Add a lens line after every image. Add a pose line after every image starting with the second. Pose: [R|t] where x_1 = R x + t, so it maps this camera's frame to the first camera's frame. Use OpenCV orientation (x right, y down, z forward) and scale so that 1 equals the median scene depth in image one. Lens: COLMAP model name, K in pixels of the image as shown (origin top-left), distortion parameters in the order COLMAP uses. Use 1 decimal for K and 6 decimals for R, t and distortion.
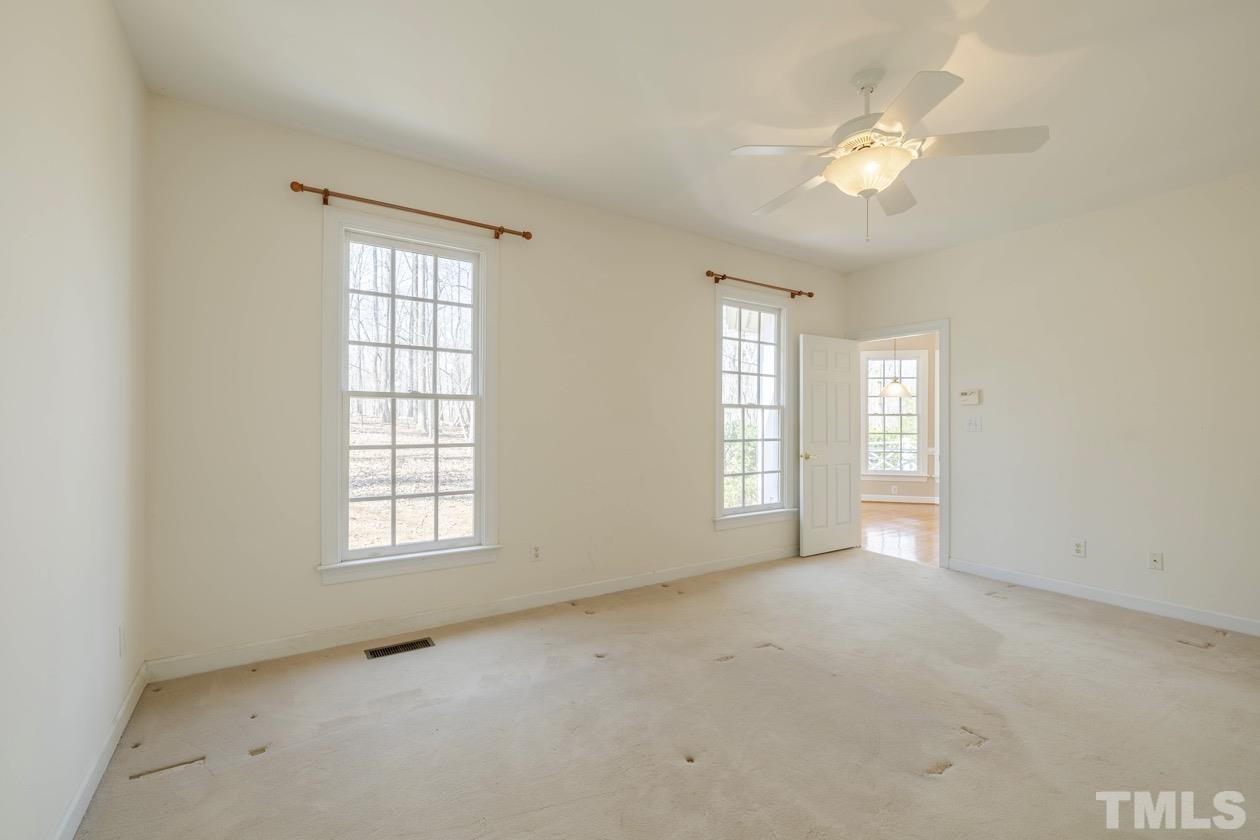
lens RADIAL K [[561.4, 0, 630.0], [0, 561.4, 420.0], [0, 0, 1]] dist [0.012406, -0.000112]
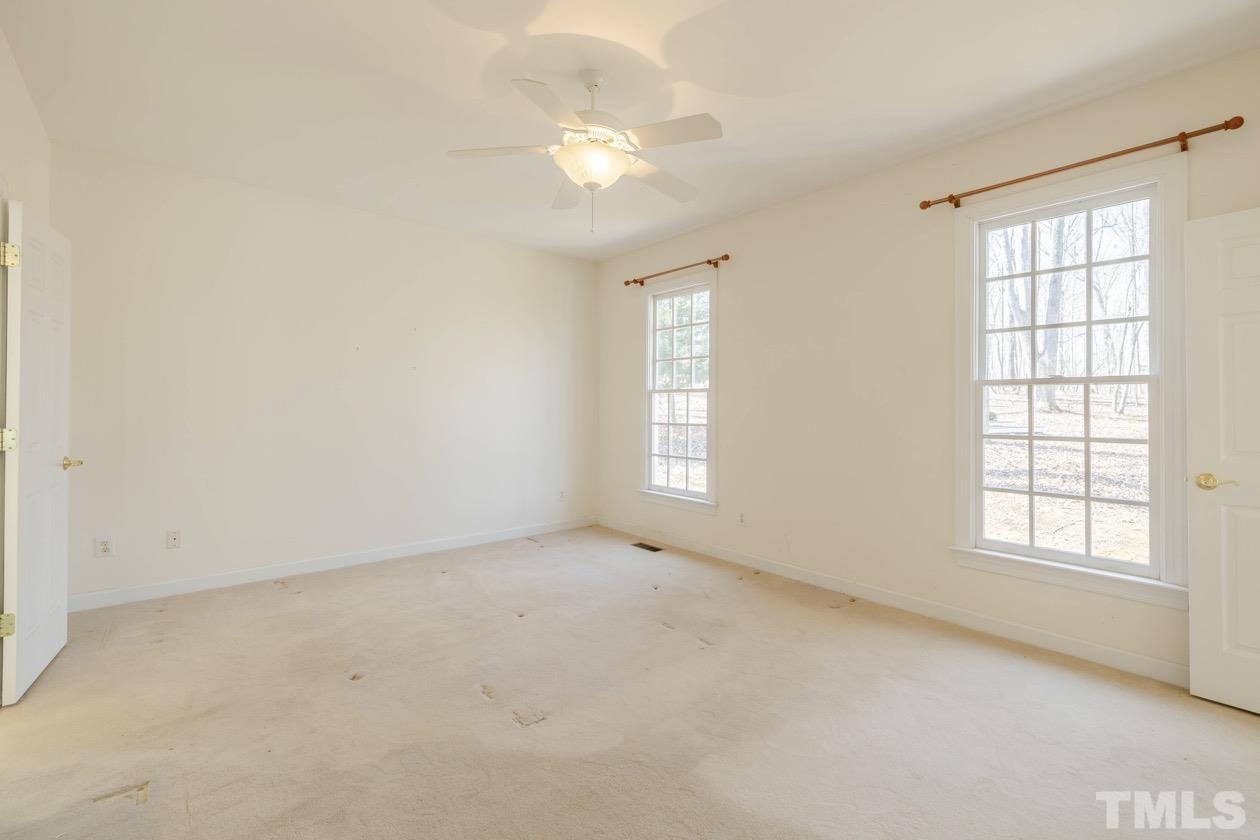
lens RADIAL K [[536.5, 0, 630.7], [0, 536.5, 397.3], [0, 0, 1]] dist [0.000495, 0.000450]
pose [[0.115579, -0.025022, -0.992983, 0.384683], [-0.000100, 0.999682, -0.025202, 0.003979], [0.993298, 0.003012, 0.115540, 0.262504]]
